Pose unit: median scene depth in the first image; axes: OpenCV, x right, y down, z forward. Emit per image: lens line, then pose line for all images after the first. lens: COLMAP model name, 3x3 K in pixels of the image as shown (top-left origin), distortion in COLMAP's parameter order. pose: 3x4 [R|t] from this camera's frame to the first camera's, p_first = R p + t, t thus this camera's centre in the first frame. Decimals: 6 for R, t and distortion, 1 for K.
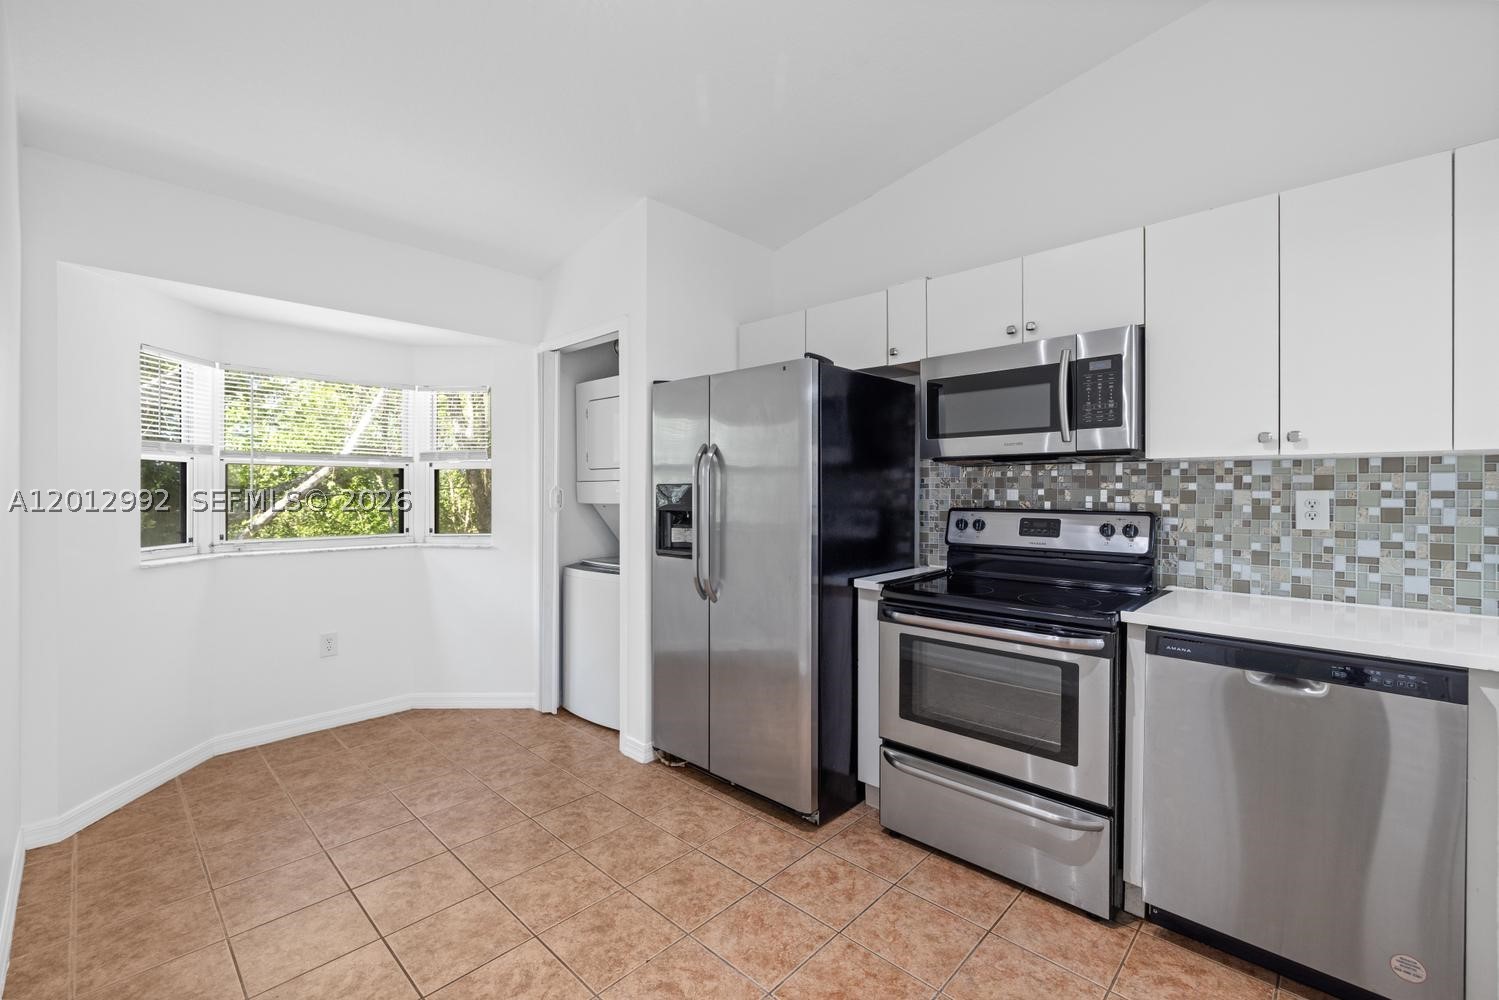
lens RADIAL K [[640.1, 0, 758.0], [0, 640.1, 489.9], [0, 0, 1]] dist [0.001850, -0.000614]
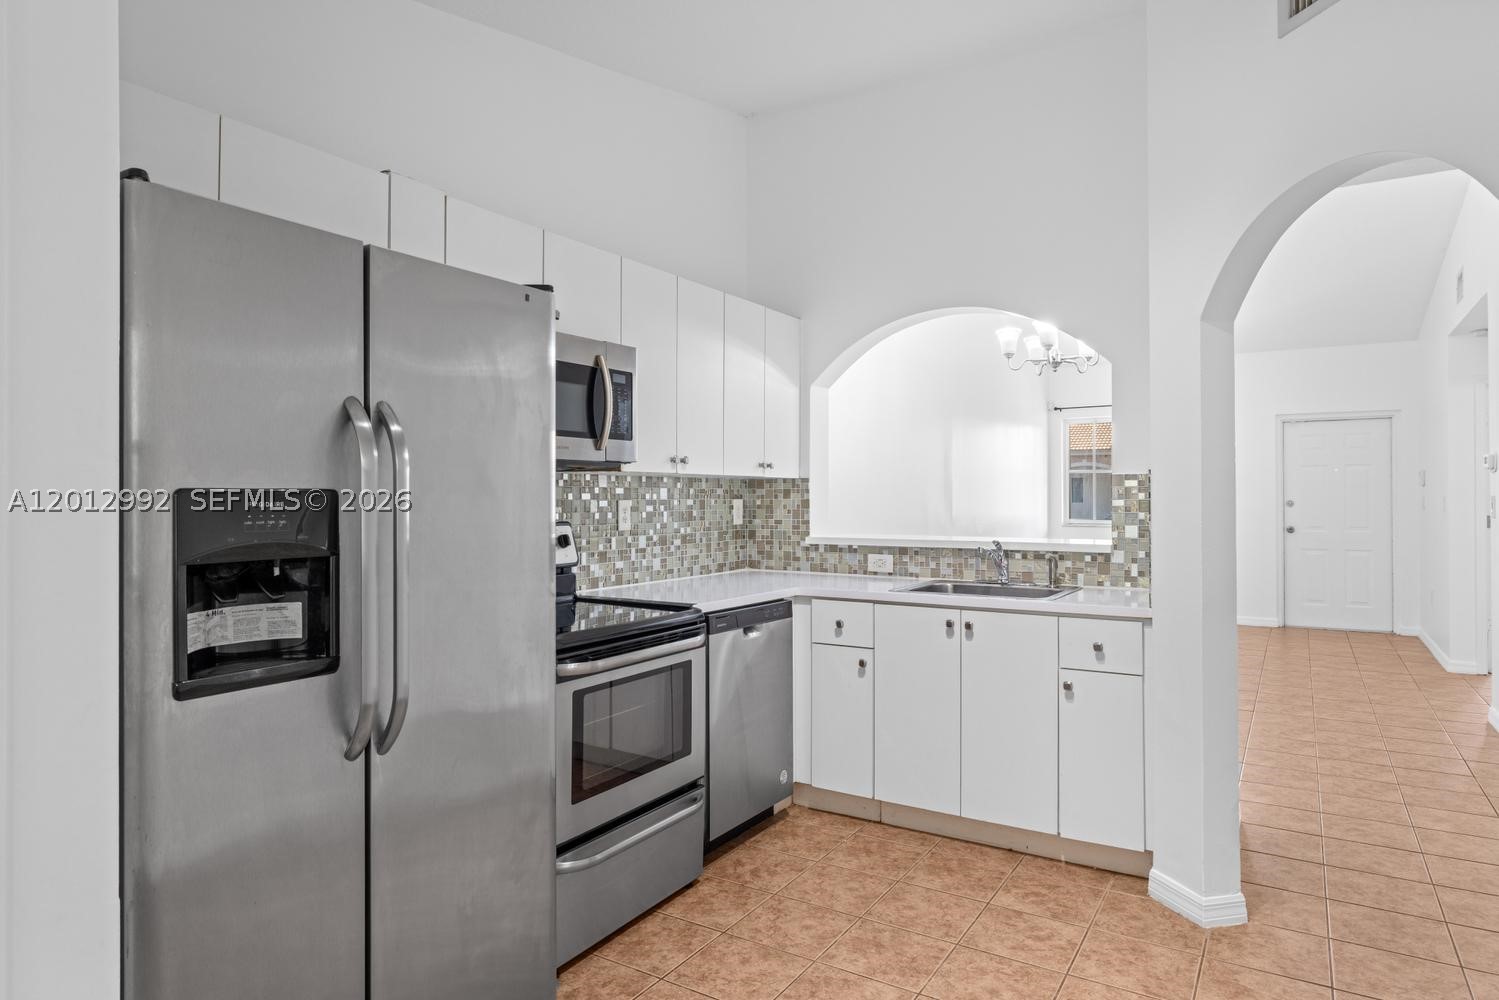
lens RADIAL K [[897.7, 0, 741.6], [0, 897.7, 485.7], [0, 0, 1]] dist [-0.014242, 0.001286]
pose [[-0.198760, 0.012371, 0.979970, -0.713405], [0.003745, 0.999923, -0.011864, -0.004058], [-0.980041, 0.001312, -0.198791, 0.851160]]
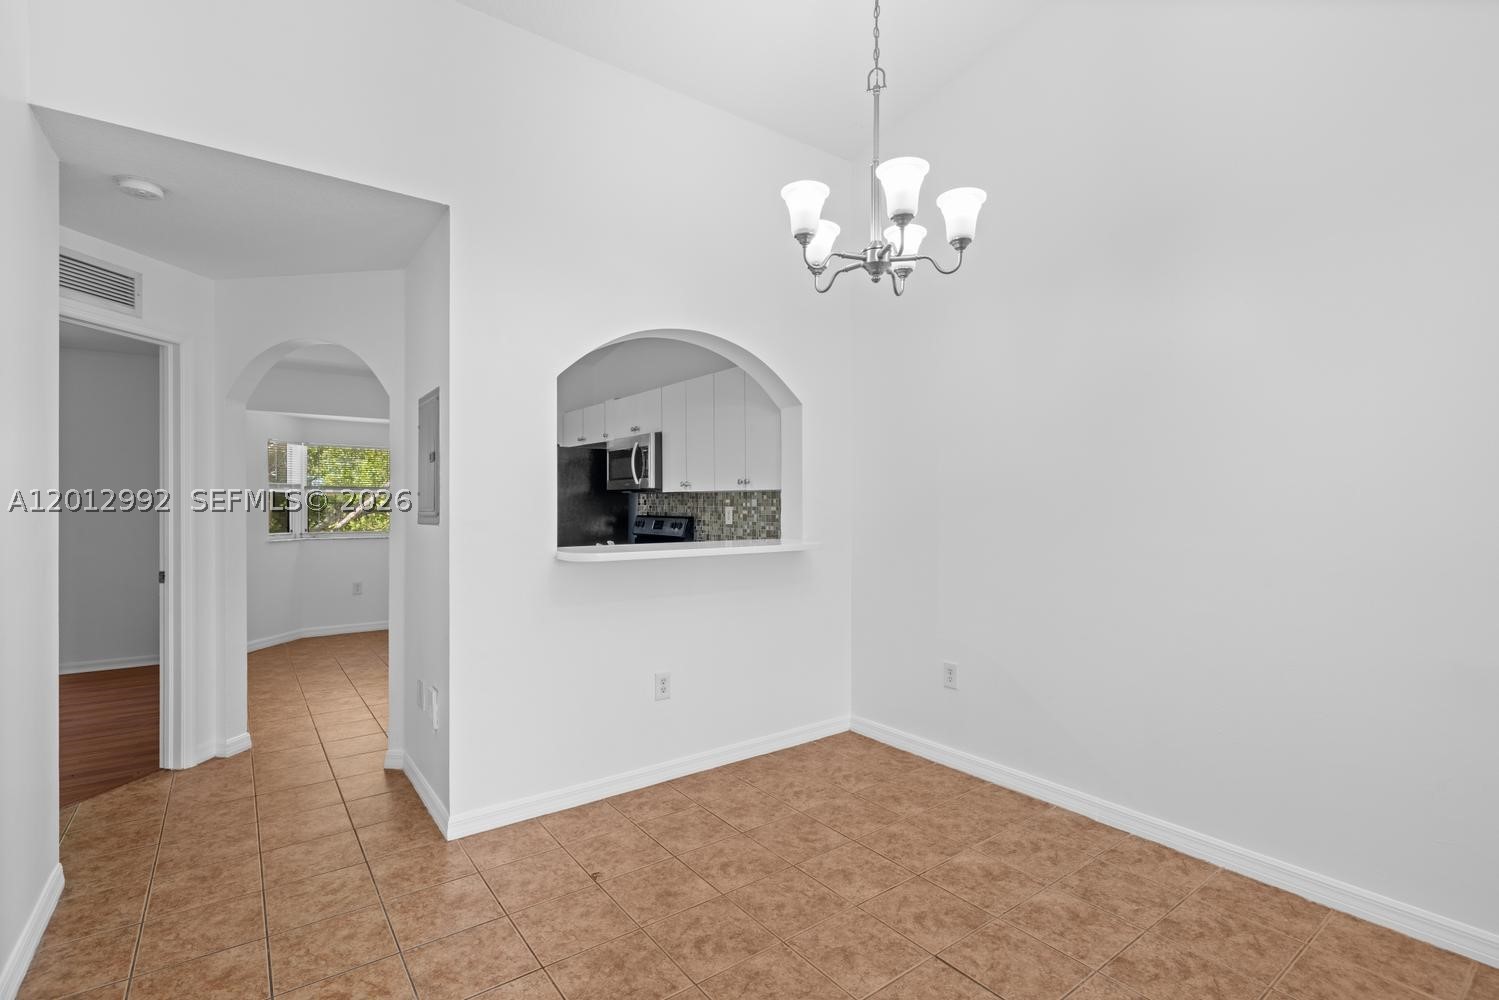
lens RADIAL K [[679.8, 0, 746.6], [0, 679.8, 507.4], [0, 0, 1]] dist [-0.000692, 0.001466]
pose [[0.986531, -0.000604, -0.163576, 0.991640], [0.001409, 0.999987, 0.004800, -0.005554], [0.163571, -0.004966, 0.986519, -0.992071]]
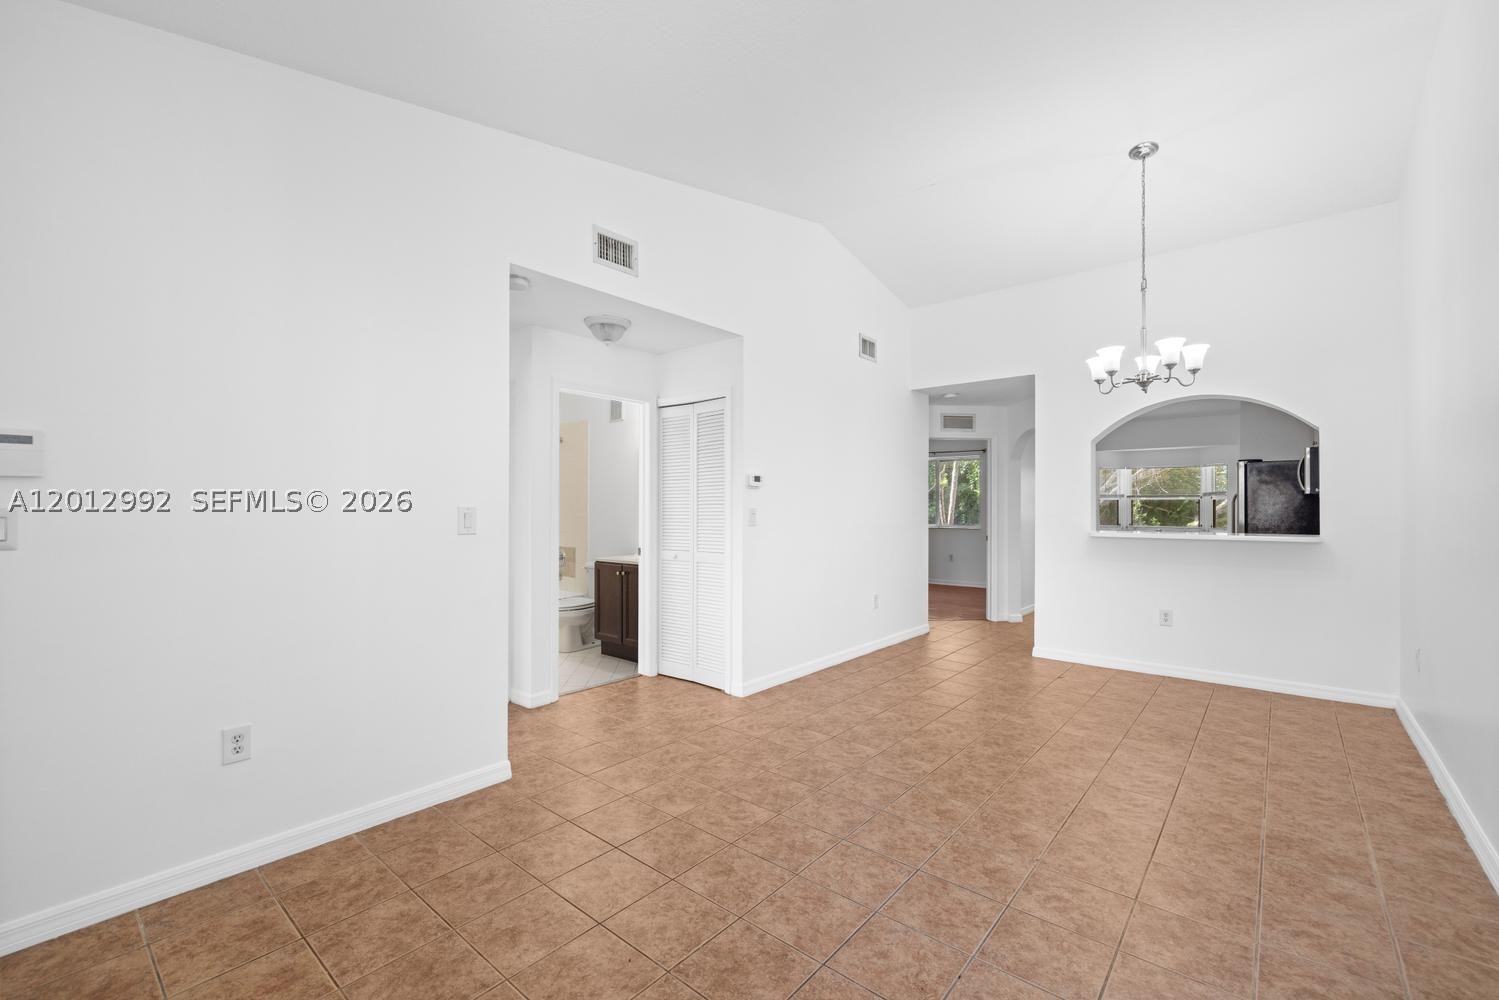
lens RADIAL K [[640.1, 0, 719.3], [0, 640.1, 502.6], [0, 0, 1]] dist [0.001850, -0.000614]
pose [[0.024975, -0.008769, -0.999650, 2.445289], [-0.002332, 0.999958, -0.008829, 0.002680], [0.999685, 0.002551, 0.024953, -1.167134]]
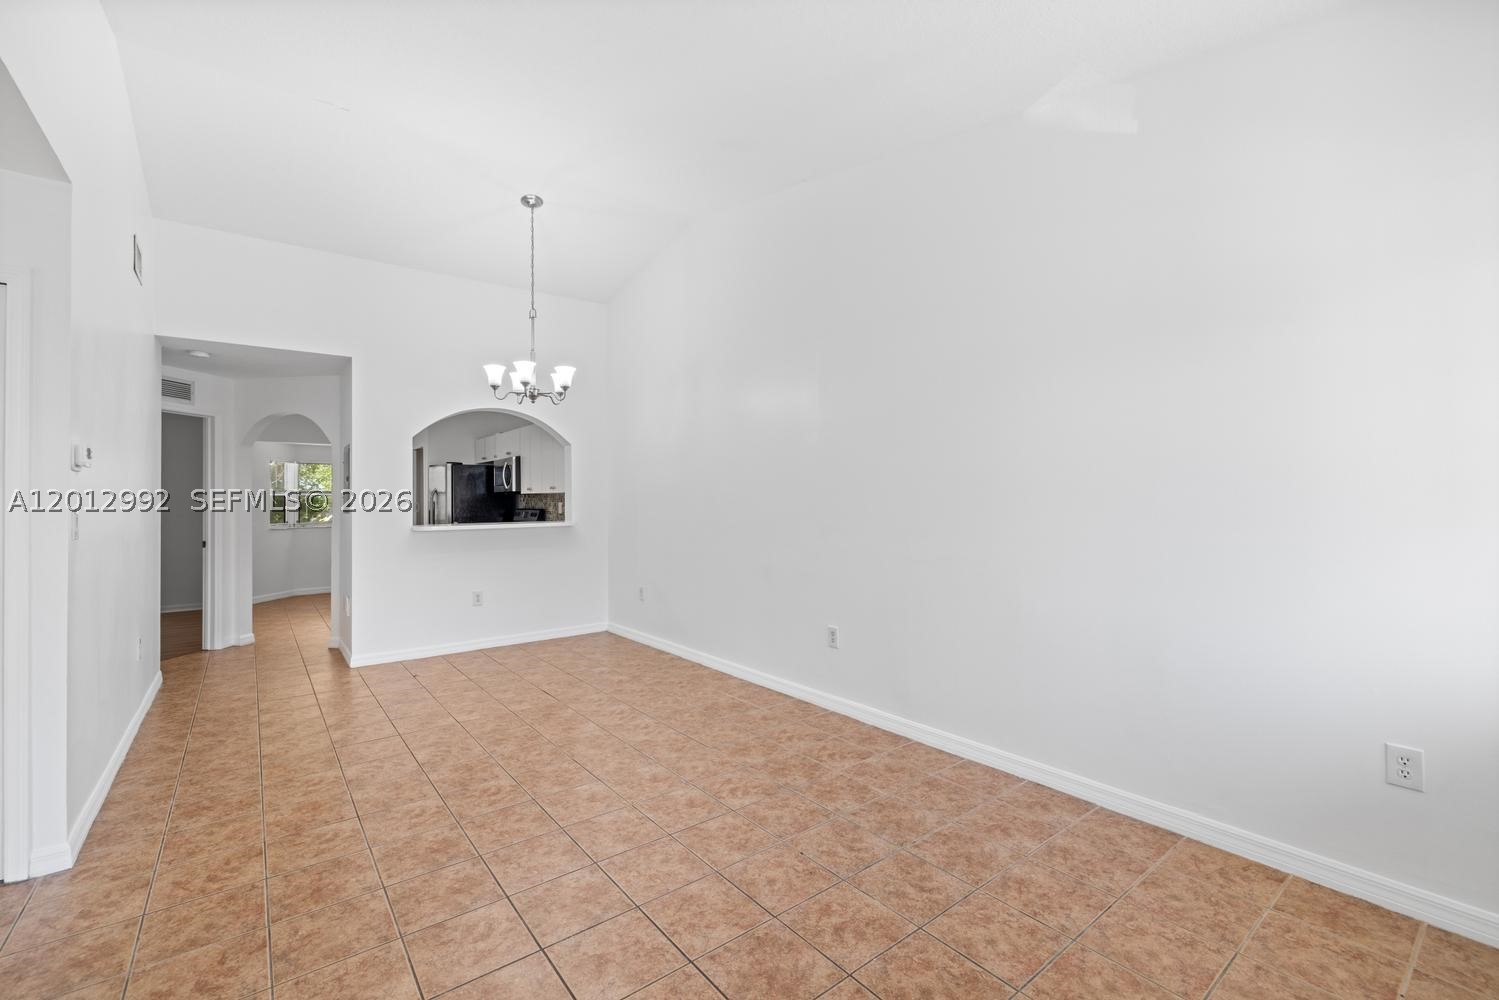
lens RADIAL K [[640.1, 0, 755.3], [0, 640.1, 492.9], [0, 0, 1]] dist [0.001850, -0.000614]
pose [[0.989737, -0.011888, -0.142404, 1.849674], [0.010200, 0.999869, -0.012578, 0.002449], [0.142535, 0.010996, 0.989729, -1.788271]]
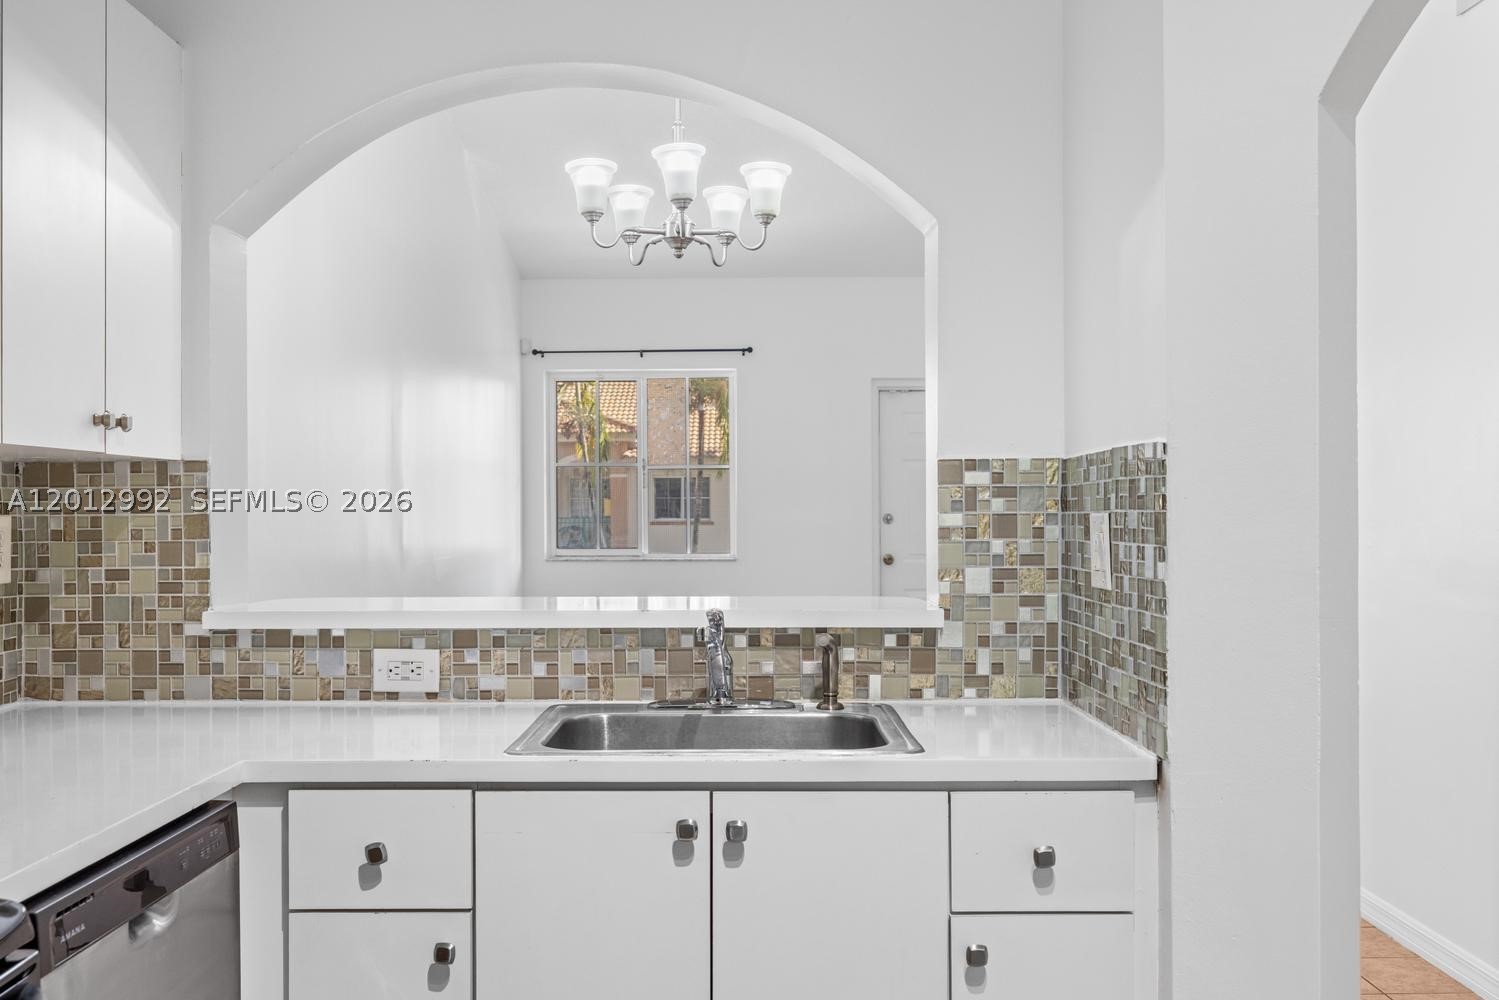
lens RADIAL K [[1474.7, 0, 742.9], [0, 1474.7, 505.5], [0, 0, 1]] dist [-0.005144, 0.000000]
pose [[-0.689613, 0.003429, 0.724170, -0.164938], [0.005248, 0.999986, 0.000262, -0.003227], [-0.724159, 0.003981, -0.689621, 0.852452]]
